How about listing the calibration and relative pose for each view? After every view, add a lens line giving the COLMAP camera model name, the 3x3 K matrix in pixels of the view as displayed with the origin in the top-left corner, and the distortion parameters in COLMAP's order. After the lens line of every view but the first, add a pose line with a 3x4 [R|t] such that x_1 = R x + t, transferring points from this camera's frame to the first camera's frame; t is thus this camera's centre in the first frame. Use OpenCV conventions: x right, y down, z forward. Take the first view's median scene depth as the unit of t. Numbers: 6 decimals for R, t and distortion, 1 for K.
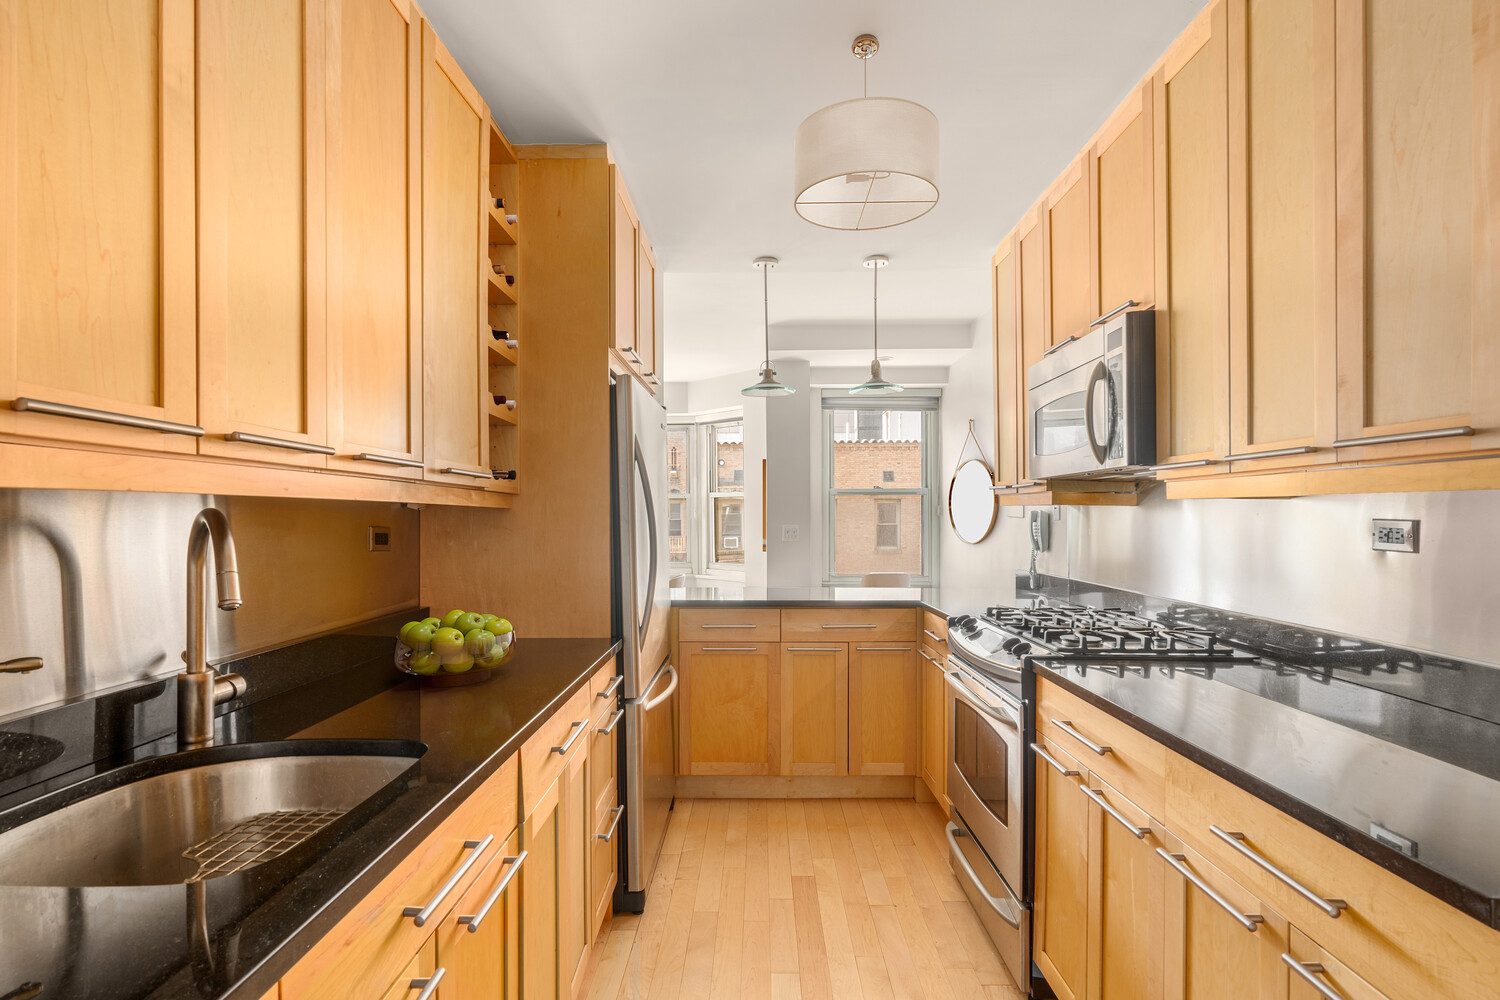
lens RADIAL K [[688.2, 0, 755.2], [0, 688.2, 509.0], [0, 0, 1]] dist [-0.003479, -0.000208]
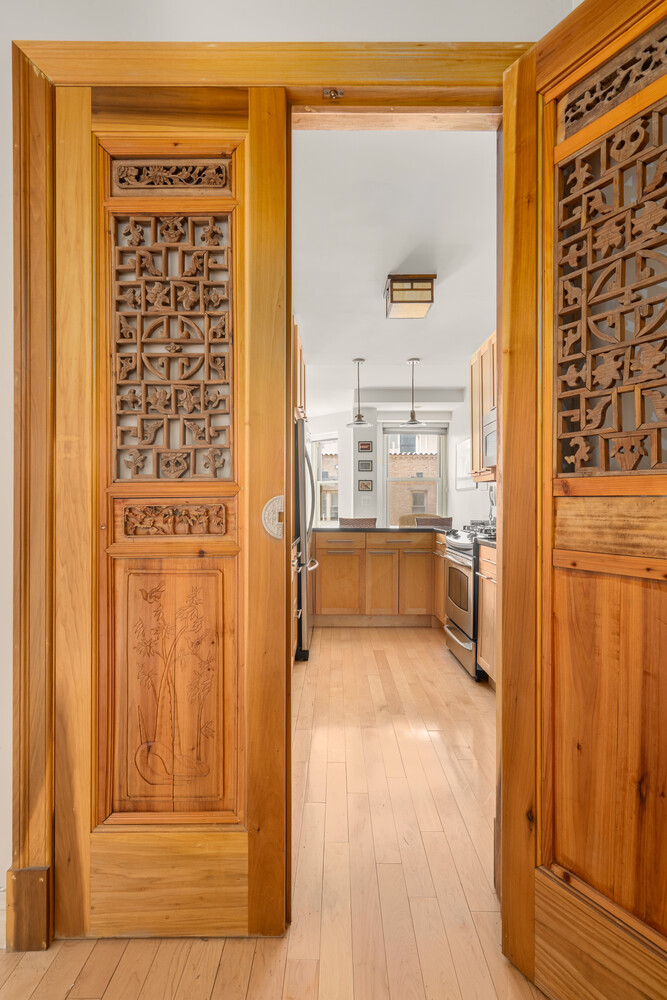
lens RADIAL K [[491.0, 0, 331.9], [0, 491.0, 505.0], [0, 0, 1]] dist [0.004018, 0.000114]
pose [[0.999899, 0.003512, 0.013758, -0.083744], [-0.003552, 0.999990, 0.002866, 0.060280], [-0.013748, -0.002914, 0.999901, -0.454197]]
